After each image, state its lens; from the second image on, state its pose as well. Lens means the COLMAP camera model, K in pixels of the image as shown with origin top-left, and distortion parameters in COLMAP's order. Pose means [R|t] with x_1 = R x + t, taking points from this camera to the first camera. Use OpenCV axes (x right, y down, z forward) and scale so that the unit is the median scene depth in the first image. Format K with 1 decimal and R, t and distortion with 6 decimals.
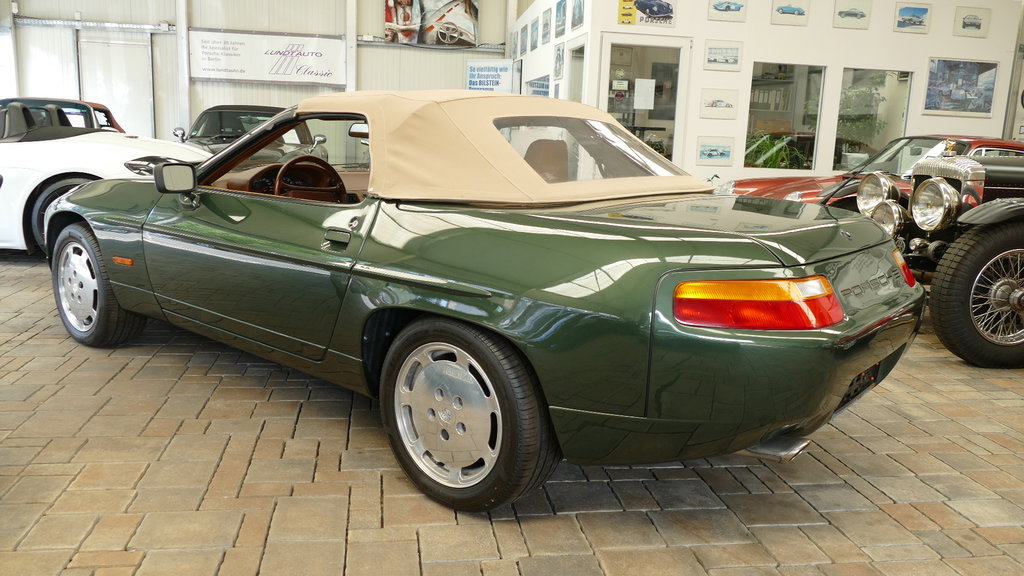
lens RADIAL K [[803.6, 0, 512.0], [0, 803.6, 288.0], [0, 0, 1]] dist [-0.002650, -0.001687]
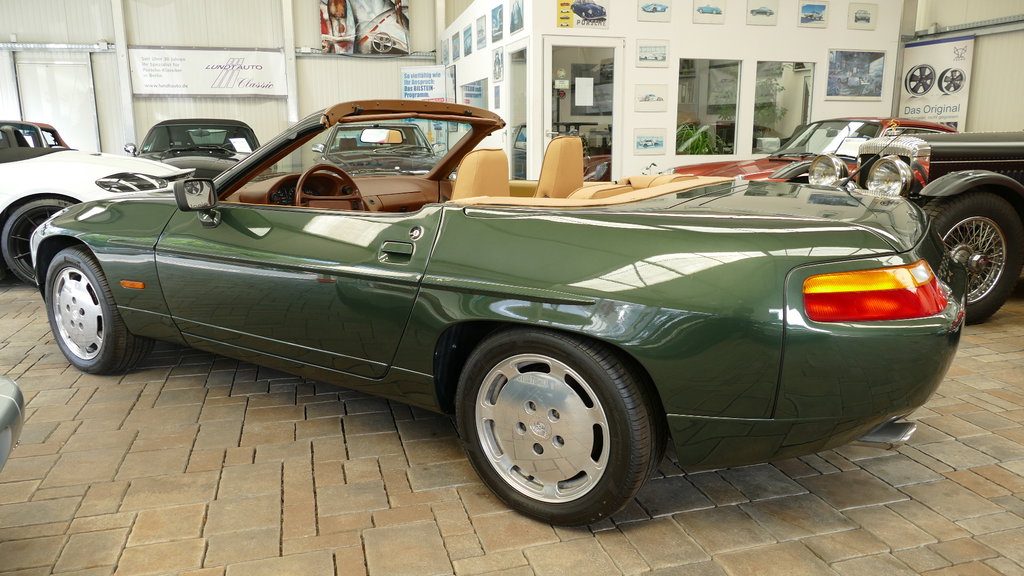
lens RADIAL K [[719.1, 0, 509.1], [0, 719.1, 286.9], [0, 0, 1]] dist [-0.007558, -0.001416]
pose [[0.991957, -0.068557, 0.106405, -0.121308], [0.066333, 0.997501, 0.024310, -0.020294], [-0.107806, -0.017056, 0.994026, 0.096776]]
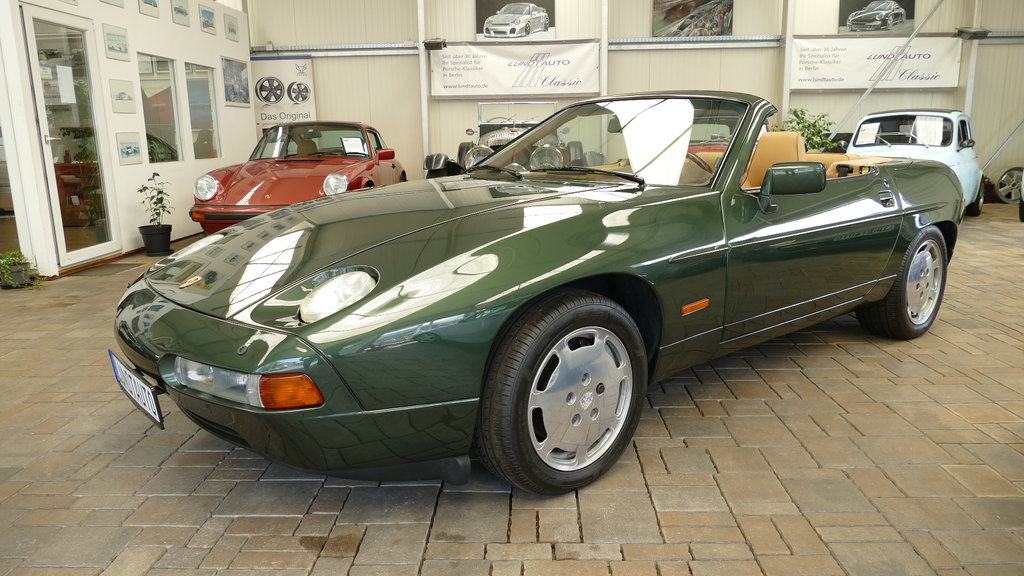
lens RADIAL K [[725.3, 0, 512.3], [0, 725.3, 274.4], [0, 0, 1]] dist [0.008403, 0.002844]
pose [[0.175991, -0.234347, 0.956090, -1.089940], [0.212338, 0.957423, 0.195588, -0.225431], [-0.961218, 0.168593, 0.218258, 0.934841]]
